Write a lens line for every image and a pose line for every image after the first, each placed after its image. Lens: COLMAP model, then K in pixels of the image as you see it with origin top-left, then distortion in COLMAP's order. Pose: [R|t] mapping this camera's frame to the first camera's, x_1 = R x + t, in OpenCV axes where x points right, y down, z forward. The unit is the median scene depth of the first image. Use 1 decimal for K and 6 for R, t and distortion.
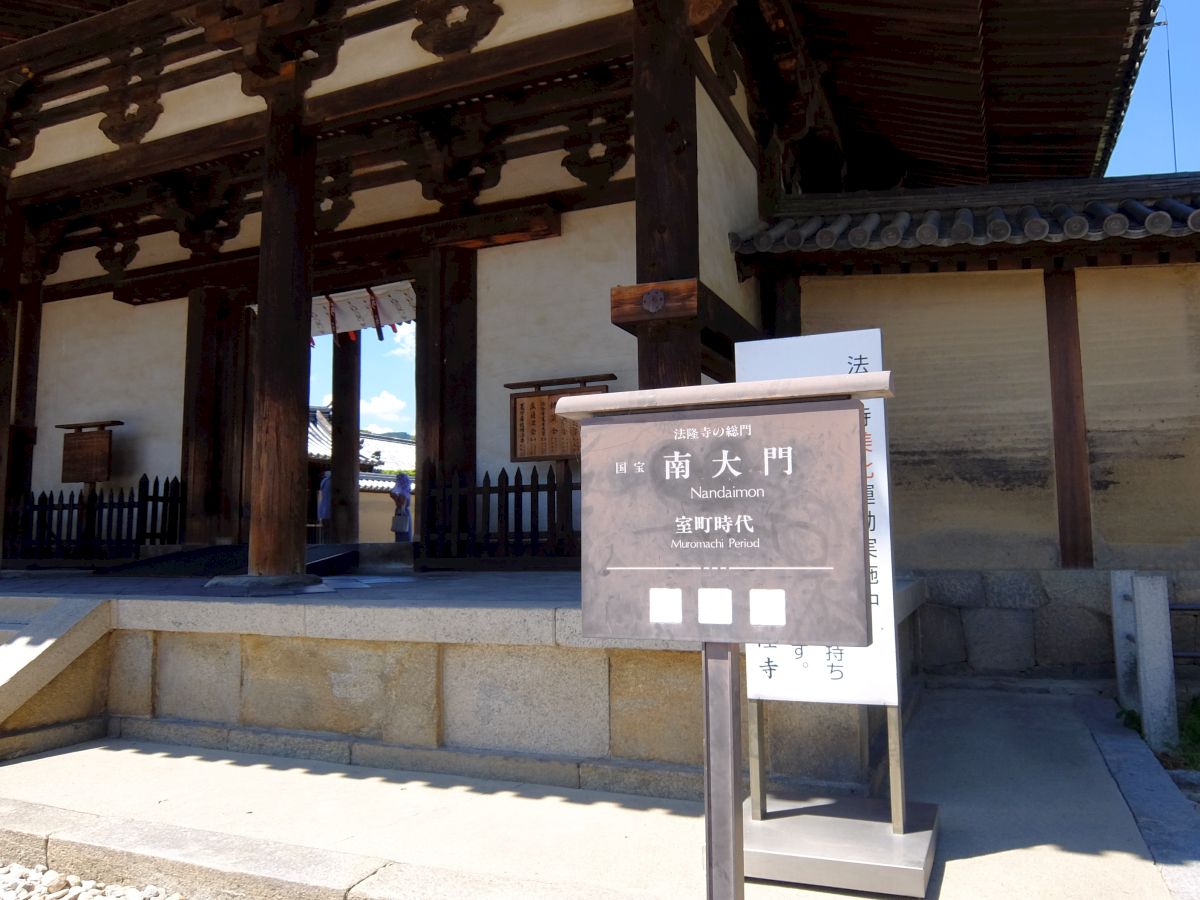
lens RADIAL K [[900.9, 0, 600.0], [0, 900.9, 450.0], [0, 0, 1]] dist [-0.034284, -0.001051]
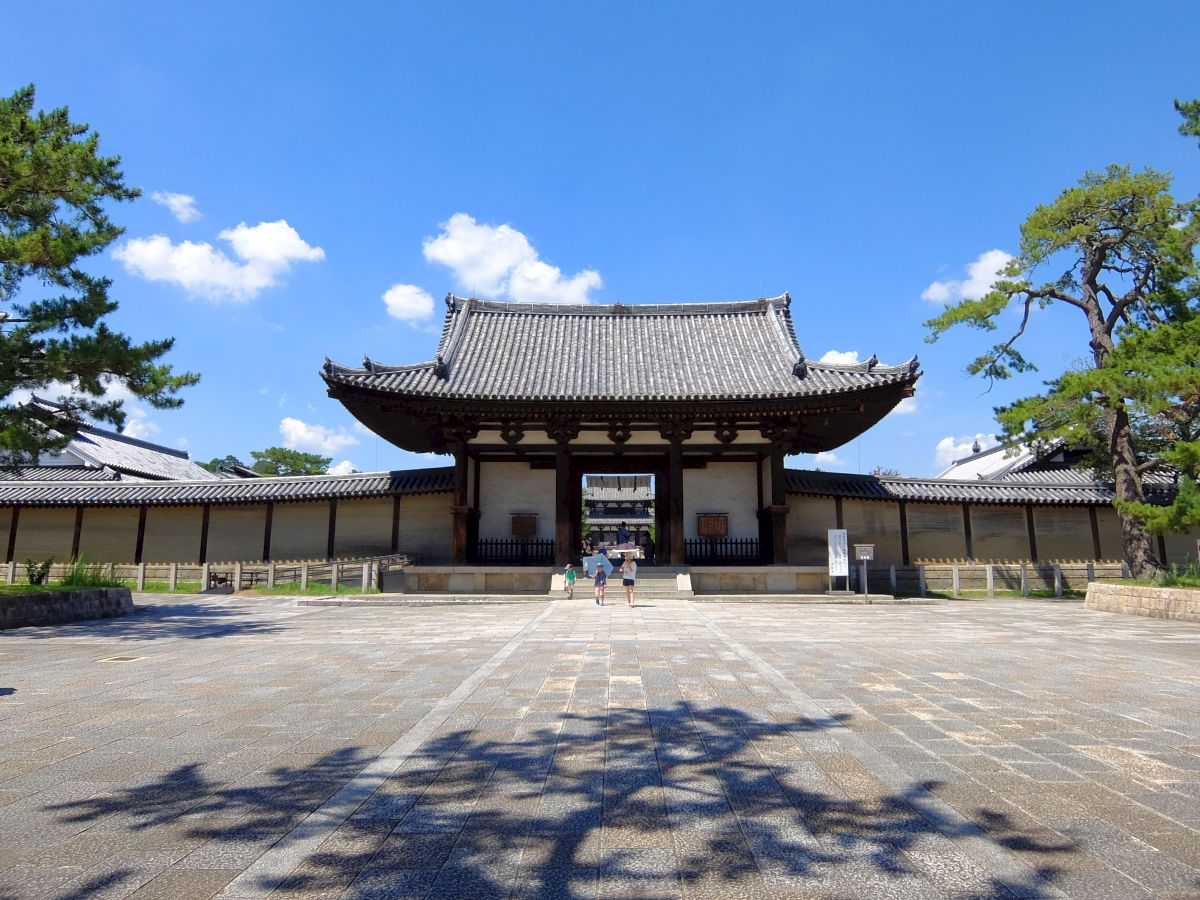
lens RADIAL K [[900.9, 0, 600.0], [0, 900.9, 450.0], [0, 0, 1]] dist [-0.034284, -0.001051]
pose [[0.924337, 0.067766, 0.375511, -2.269058], [-0.051602, 0.997263, -0.052949, -0.144928], [-0.378071, 0.029566, 0.925304, -2.669995]]
